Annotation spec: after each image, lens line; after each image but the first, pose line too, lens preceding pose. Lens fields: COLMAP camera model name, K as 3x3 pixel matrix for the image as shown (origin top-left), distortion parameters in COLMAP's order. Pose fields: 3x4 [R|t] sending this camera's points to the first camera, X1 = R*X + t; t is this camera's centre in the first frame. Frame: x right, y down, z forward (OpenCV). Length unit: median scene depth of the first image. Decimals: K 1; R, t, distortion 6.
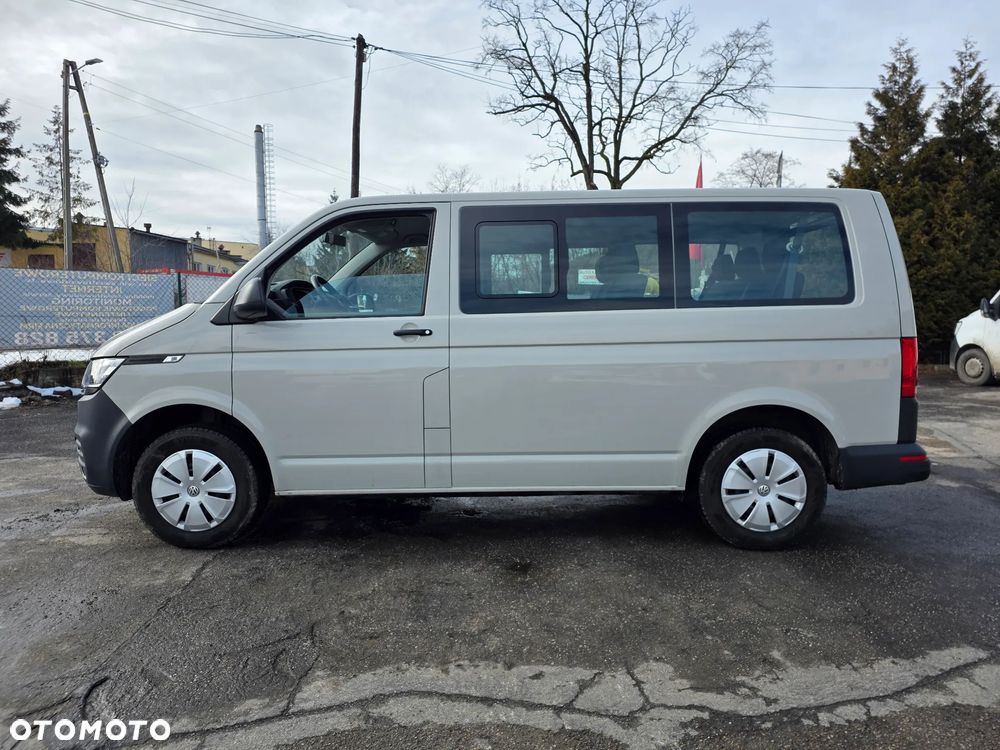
lens RADIAL K [[692.4, 0, 504.1], [0, 692.4, 380.5], [0, 0, 1]] dist [0.044092, -0.013823]
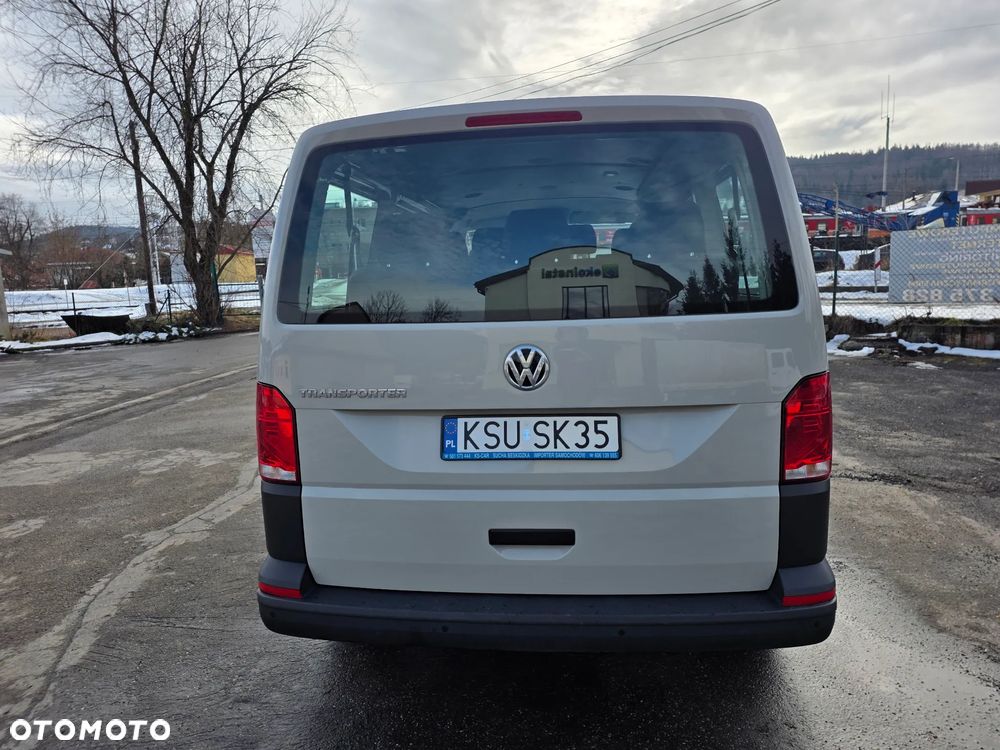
lens RADIAL K [[692.4, 0, 504.6], [0, 692.4, 360.4], [0, 0, 1]] dist [0.044092, -0.013823]
pose [[-0.125138, 0.125791, -0.984133, 0.463297], [-0.058681, 0.989255, 0.133907, -0.067995], [0.990402, 0.074507, -0.116412, 0.515345]]
